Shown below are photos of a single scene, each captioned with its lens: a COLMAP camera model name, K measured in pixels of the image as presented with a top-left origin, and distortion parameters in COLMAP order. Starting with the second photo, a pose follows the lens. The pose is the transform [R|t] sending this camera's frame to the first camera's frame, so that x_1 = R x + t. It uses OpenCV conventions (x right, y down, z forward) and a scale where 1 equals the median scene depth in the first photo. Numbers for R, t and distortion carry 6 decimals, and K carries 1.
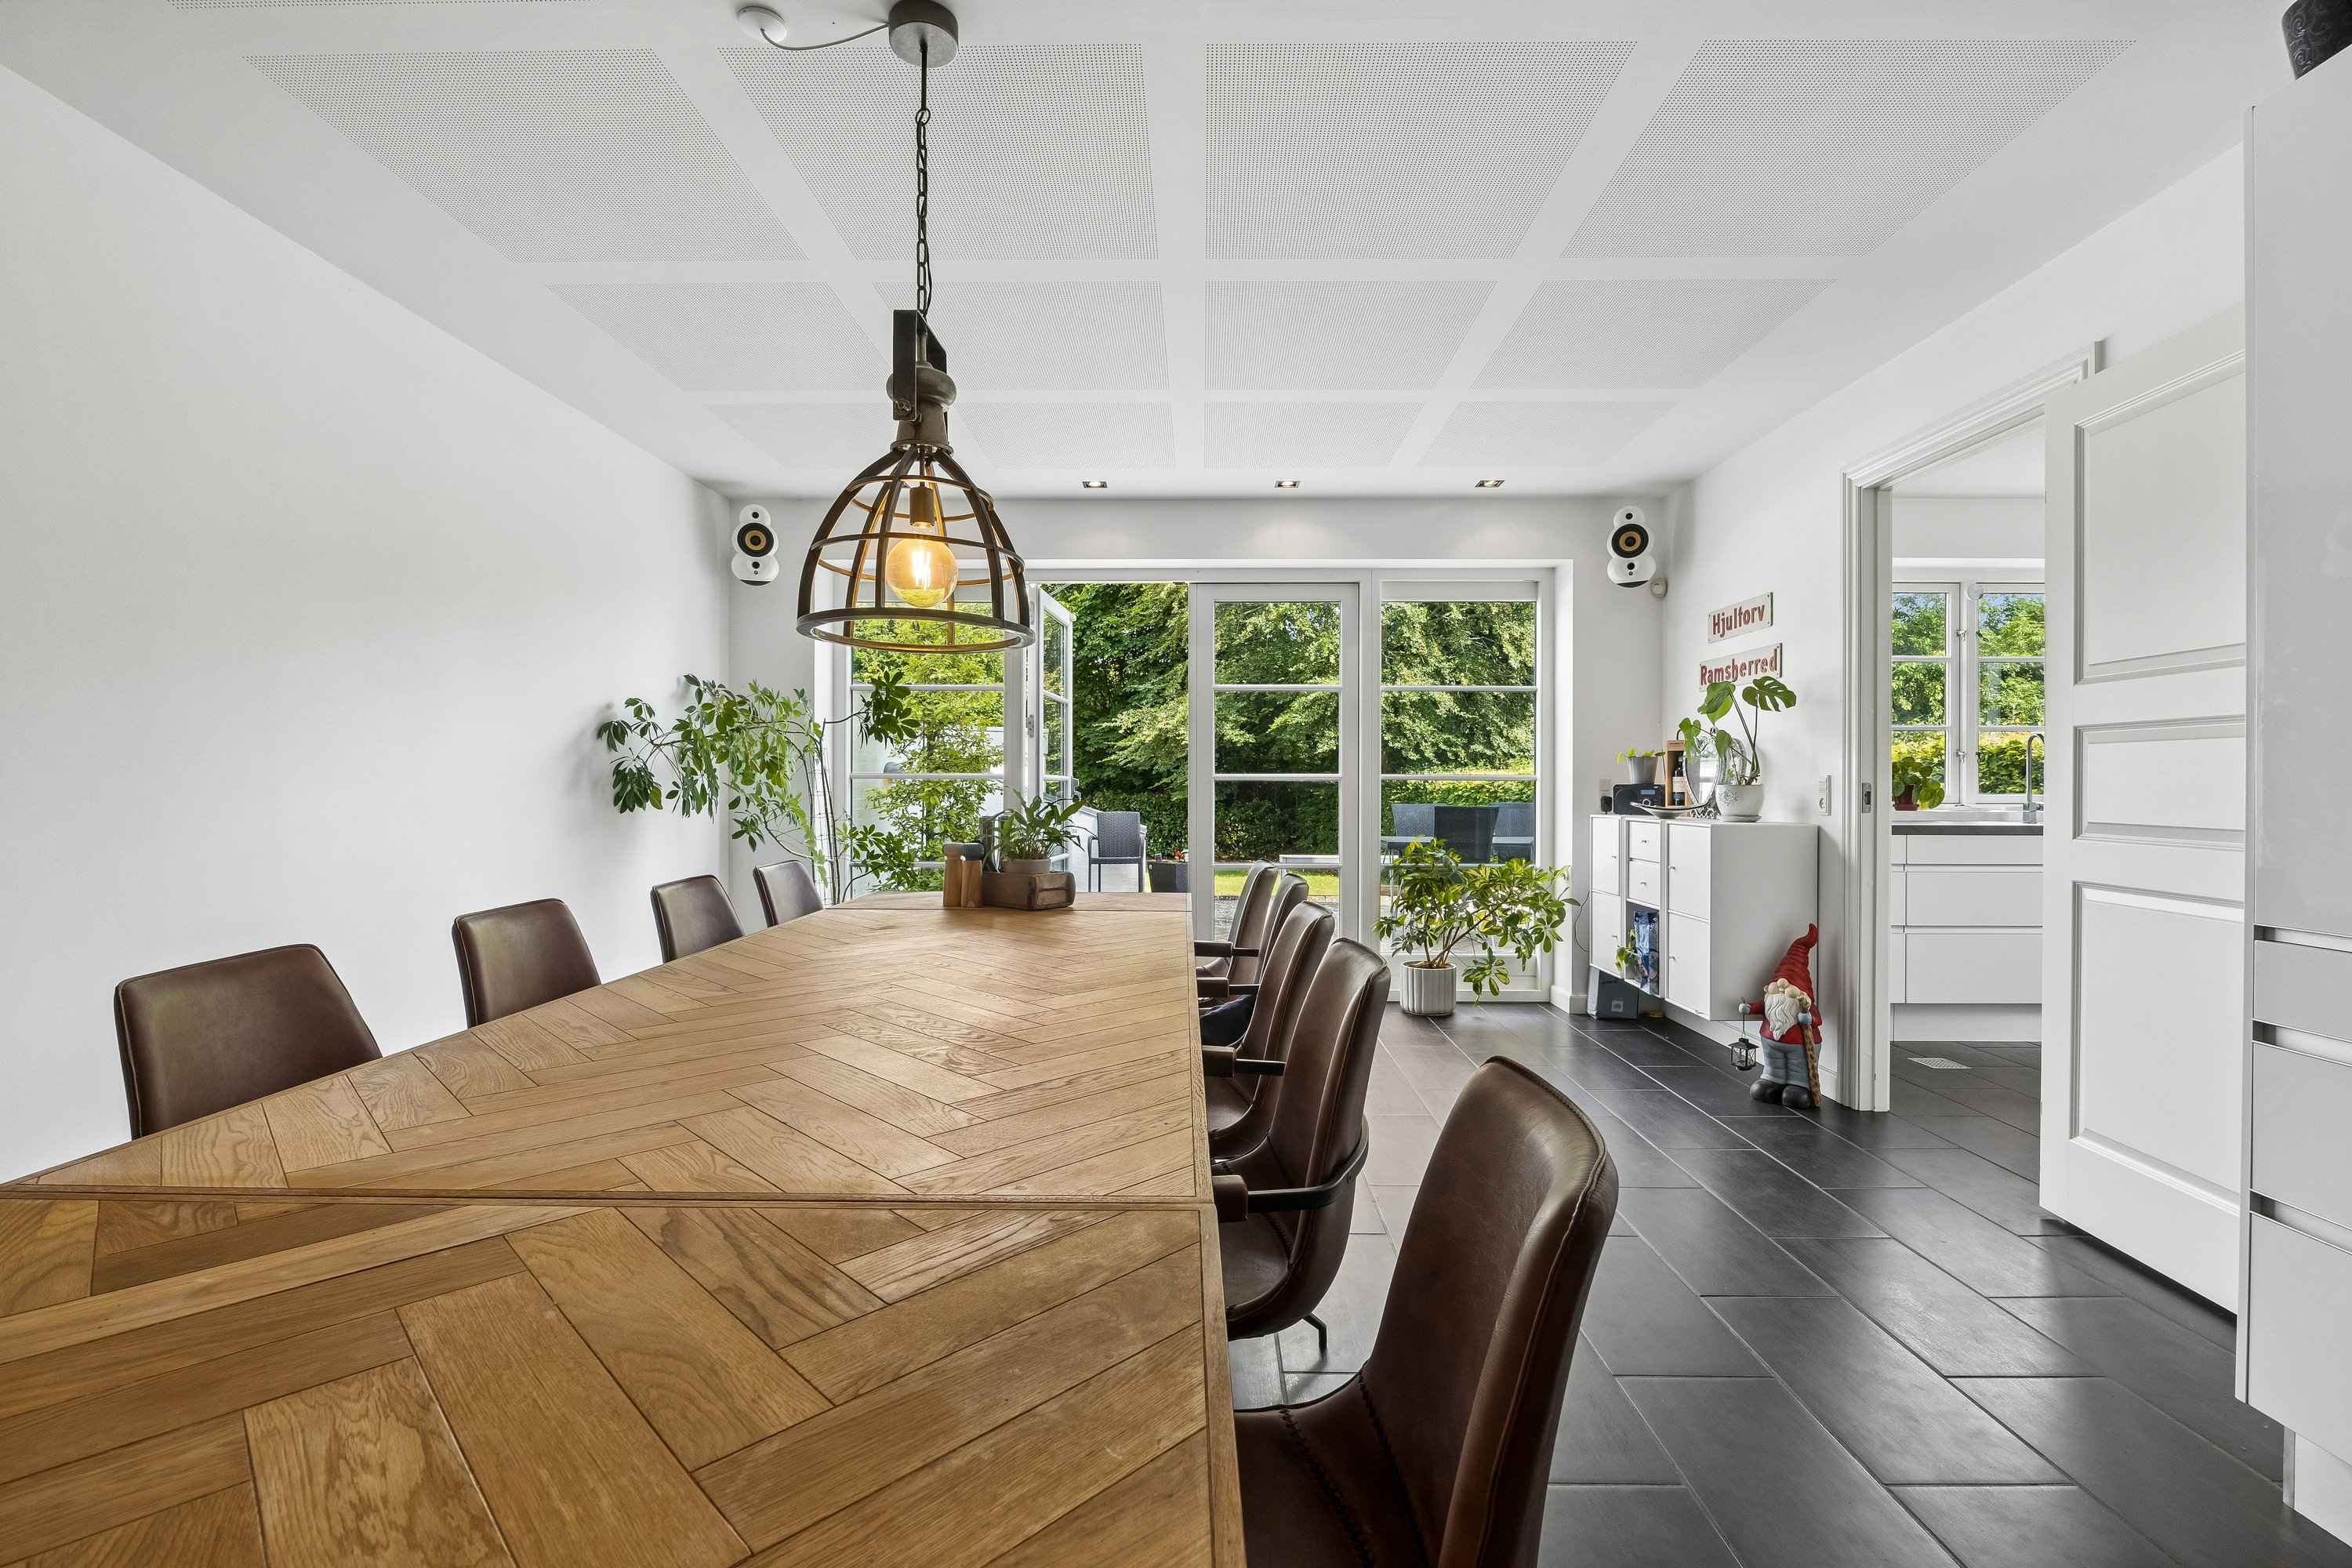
lens RADIAL K [[1046.2, 0, 1176.0], [0, 1046.2, 784.0], [0, 0, 1]] dist [-0.011207, 0.000197]
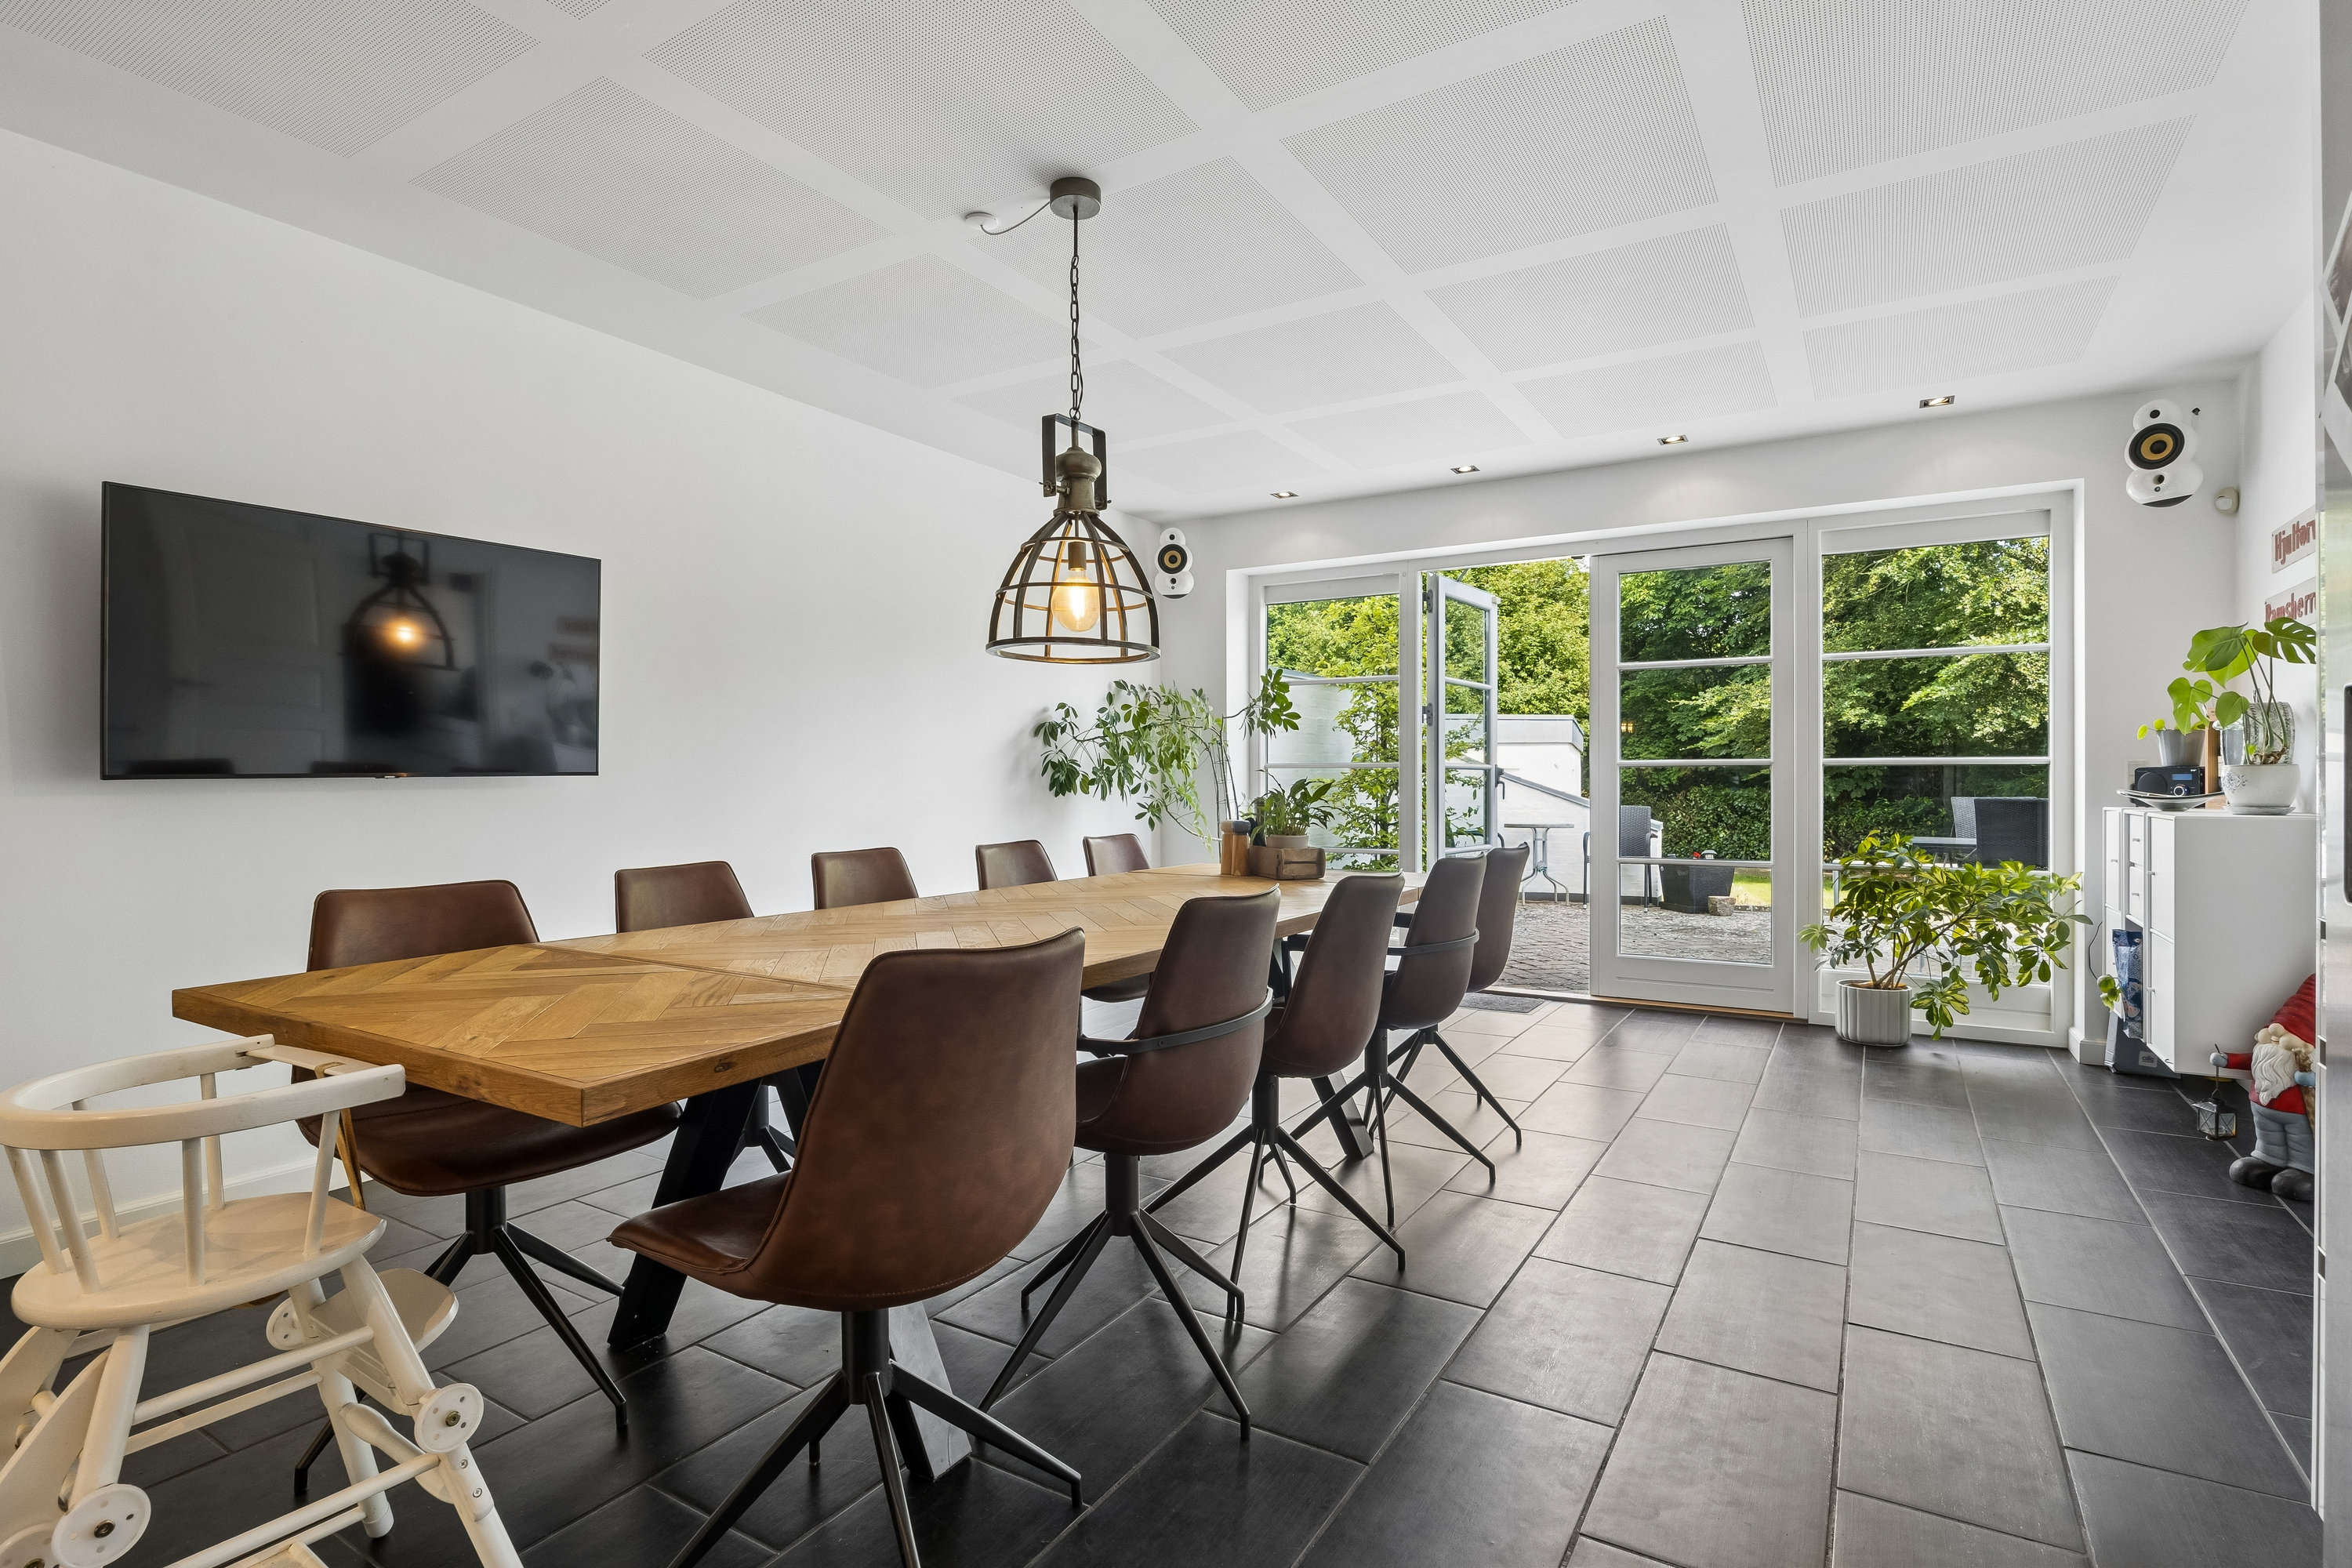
lens RADIAL K [[1142.4, 0, 1176.0], [0, 1142.4, 784.0], [0, 0, 1]] dist [-0.003405, 0.000552]
pose [[0.862300, -0.000758, -0.506397, 0.239742], [0.002738, 0.999991, 0.003165, 0.007902], [0.506390, -0.004116, 0.862295, -0.076668]]
